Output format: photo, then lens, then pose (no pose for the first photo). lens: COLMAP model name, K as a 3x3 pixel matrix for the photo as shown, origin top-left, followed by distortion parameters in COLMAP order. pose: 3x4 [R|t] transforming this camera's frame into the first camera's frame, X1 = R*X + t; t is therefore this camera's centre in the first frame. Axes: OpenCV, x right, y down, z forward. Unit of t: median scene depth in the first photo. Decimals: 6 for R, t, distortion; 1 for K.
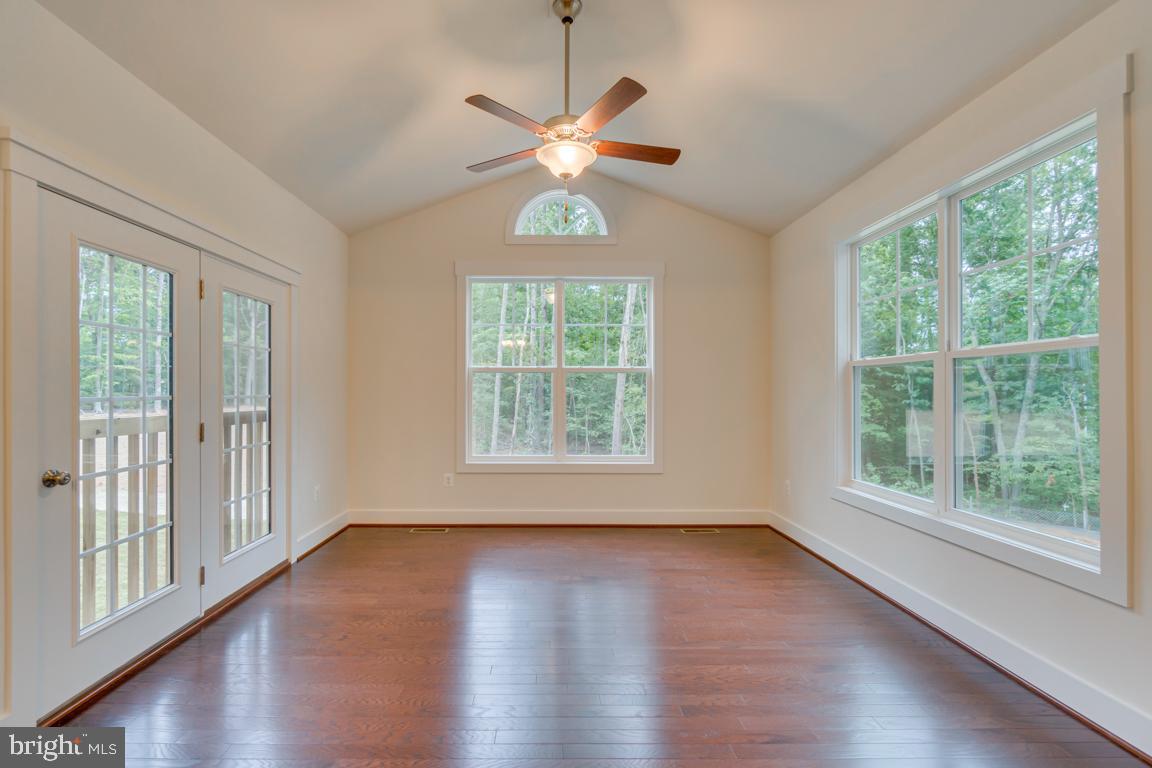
lens RADIAL K [[499.6, 0, 573.5], [0, 499.6, 386.3], [0, 0, 1]] dist [-0.003616, 0.001322]
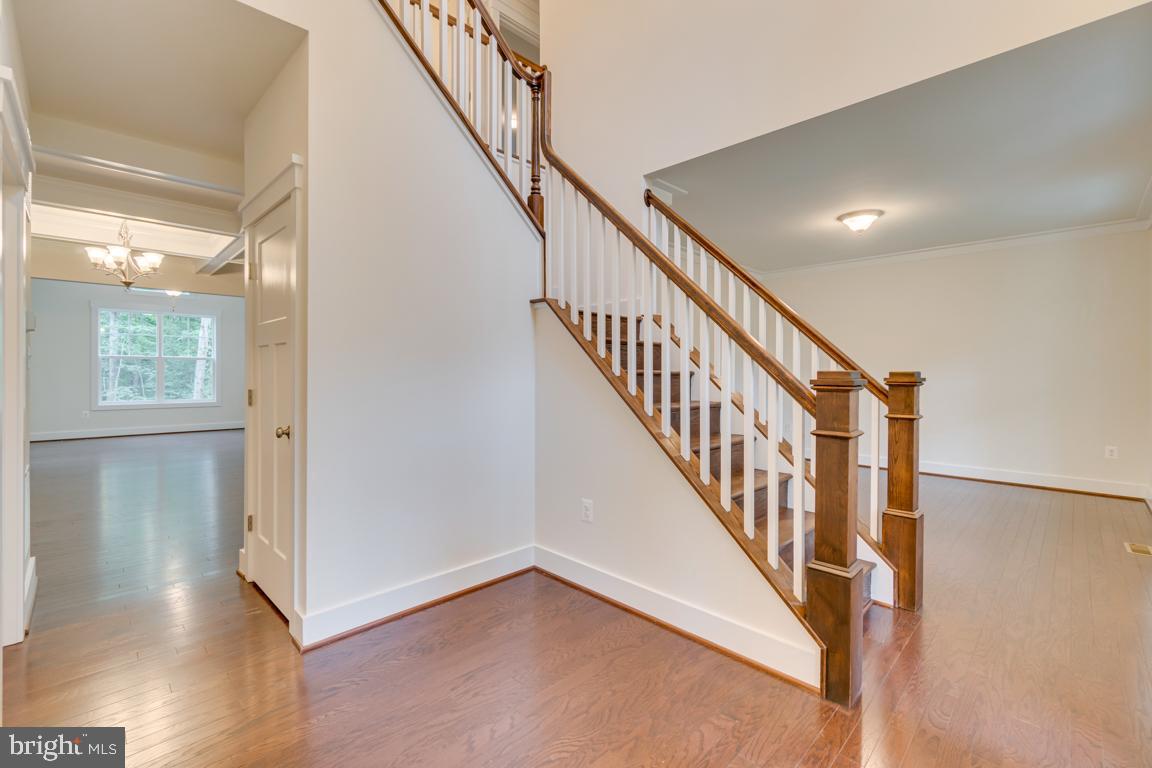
lens RADIAL K [[499.6, 0, 577.8], [0, 499.6, 374.7], [0, 0, 1]] dist [-0.003616, 0.001322]
pose [[0.740161, 0.002896, 0.672424, -0.113714], [-0.012804, 0.999870, 0.009789, -0.007602], [-0.672308, -0.015855, 0.740102, -1.397804]]
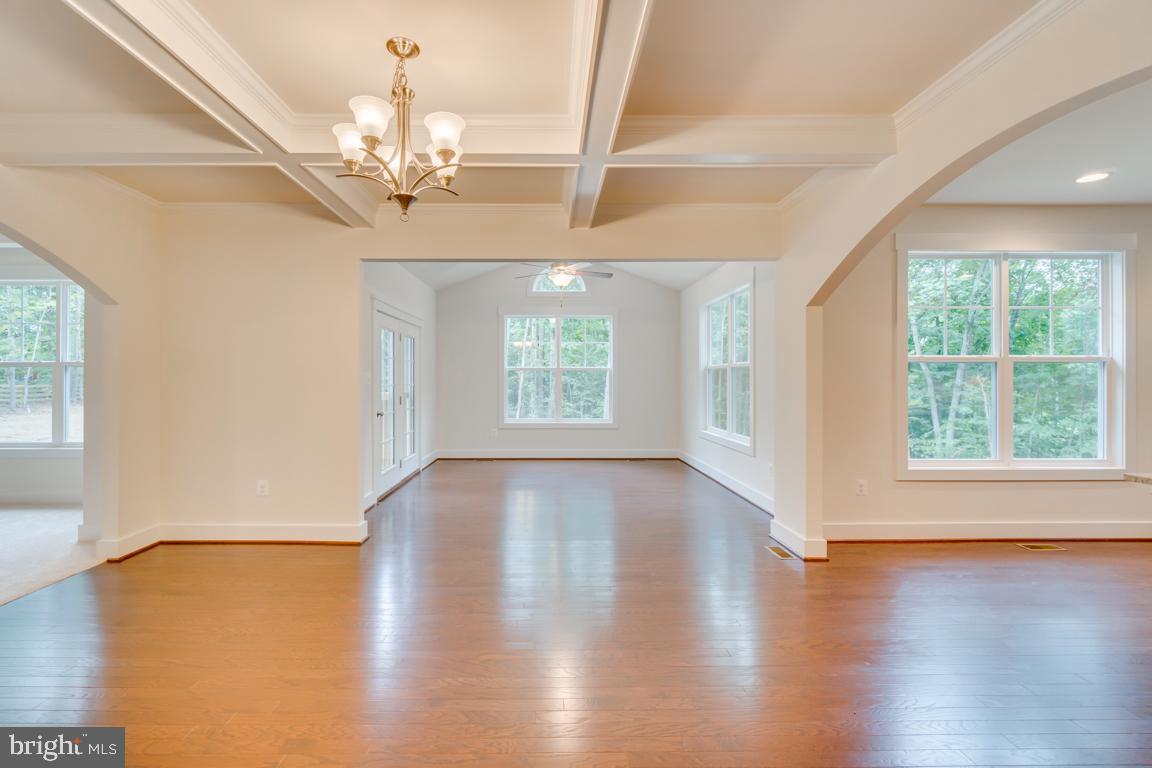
lens RADIAL K [[499.6, 0, 573.5], [0, 499.6, 378.9], [0, 0, 1]] dist [-0.003616, 0.001322]
pose [[0.999988, -0.001517, 0.004556, 0.014398], [0.001479, 0.999964, 0.008310, -0.011989], [-0.004569, -0.008303, 0.999955, -0.635898]]
